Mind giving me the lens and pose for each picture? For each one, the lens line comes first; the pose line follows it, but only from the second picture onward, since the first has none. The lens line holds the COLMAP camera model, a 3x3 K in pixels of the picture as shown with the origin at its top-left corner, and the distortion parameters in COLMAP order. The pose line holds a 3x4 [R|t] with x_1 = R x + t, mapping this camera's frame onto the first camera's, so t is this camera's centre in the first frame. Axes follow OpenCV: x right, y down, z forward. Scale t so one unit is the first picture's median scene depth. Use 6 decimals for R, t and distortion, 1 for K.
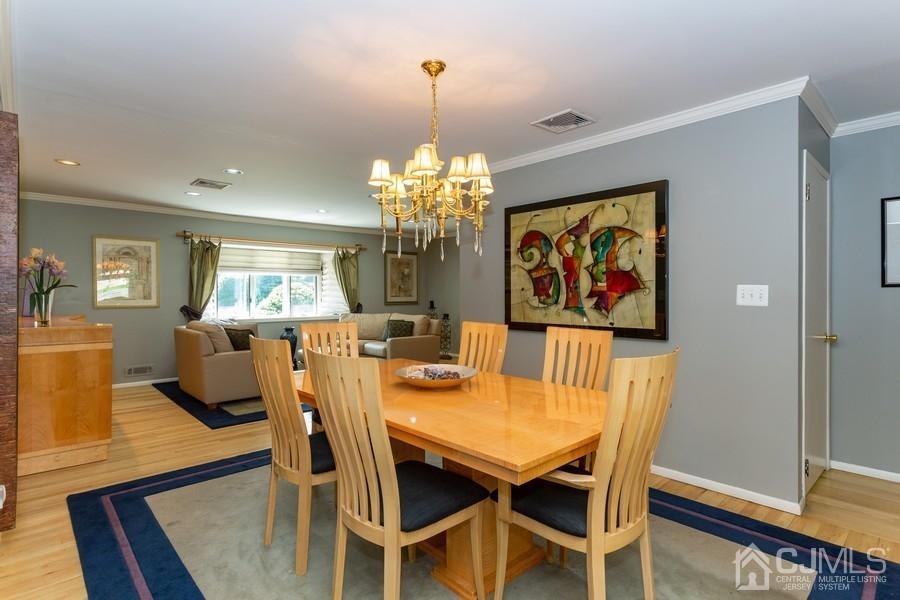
lens RADIAL K [[468.2, 0, 450.0], [0, 468.2, 300.0], [0, 0, 1]] dist [0.015220, 0.000782]
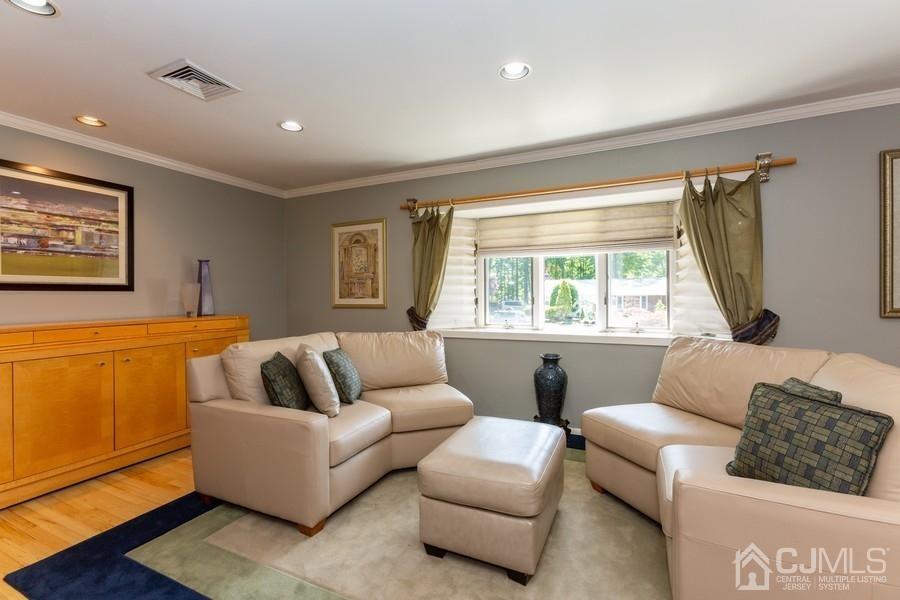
lens RADIAL K [[394.3, 0, 450.0], [0, 394.3, 300.0], [0, 0, 1]] dist [-0.001045, 0.000278]
pose [[0.378523, 0.007744, -0.925559, 0.003120], [-0.008280, 0.999953, 0.004980, -0.001502], [0.925555, 0.005779, 0.378570, 0.729708]]
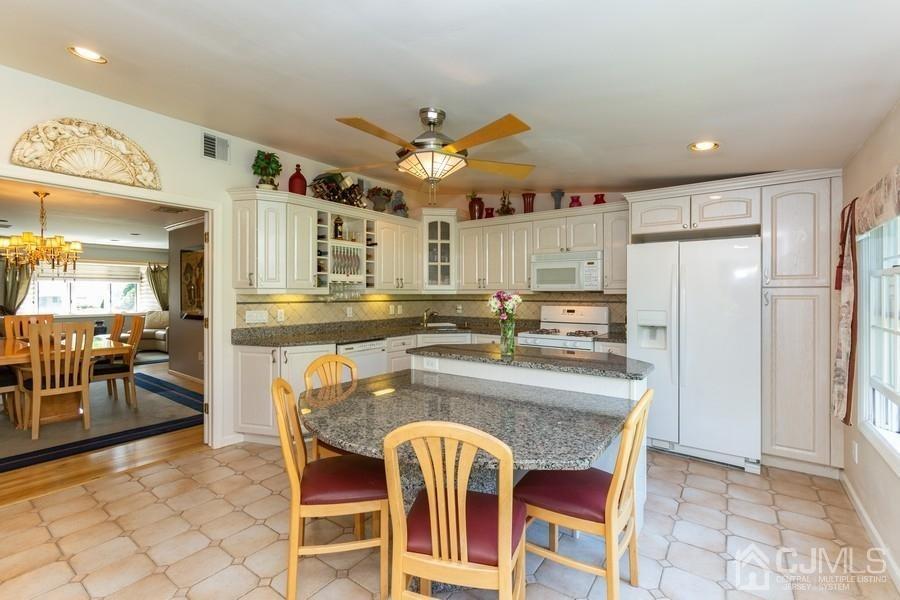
lens RADIAL K [[395.6, 0, 449.0], [0, 395.6, 285.6], [0, 0, 1]] dist [-0.001668, -0.000005]
pose [[0.980423, 0.010289, 0.196634, 0.435677], [-0.002649, 0.999233, -0.039077, -0.003339], [-0.196885, 0.037791, 0.979698, -0.352853]]
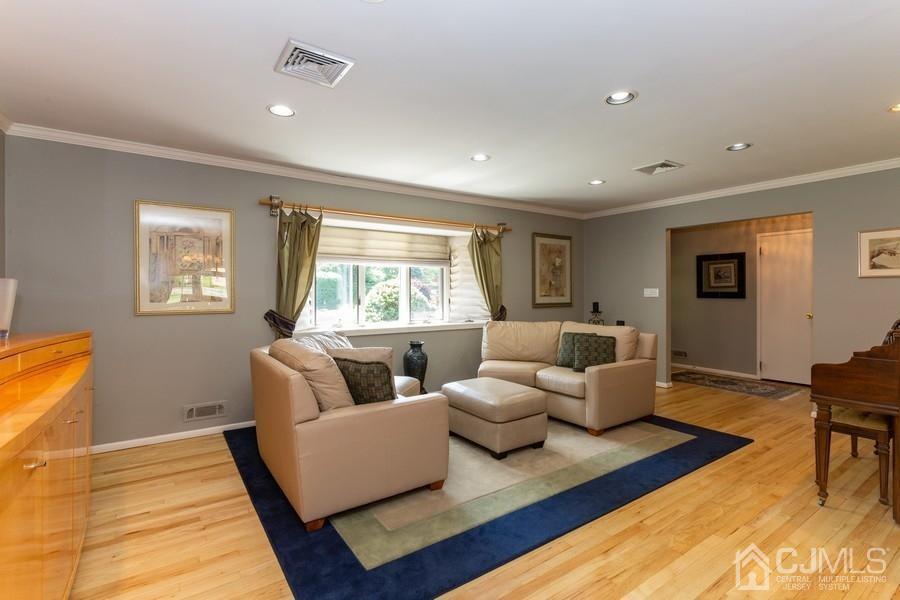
lens RADIAL K [[428.5, 0, 450.0], [0, 428.5, 300.0], [0, 0, 1]] dist [-0.002932, -0.000141]
pose [[0.989997, 0.001048, -0.141086, -0.203781], [-0.000715, 0.999997, 0.002413, -0.003813], [0.141089, -0.002288, 0.989994, 0.389084]]
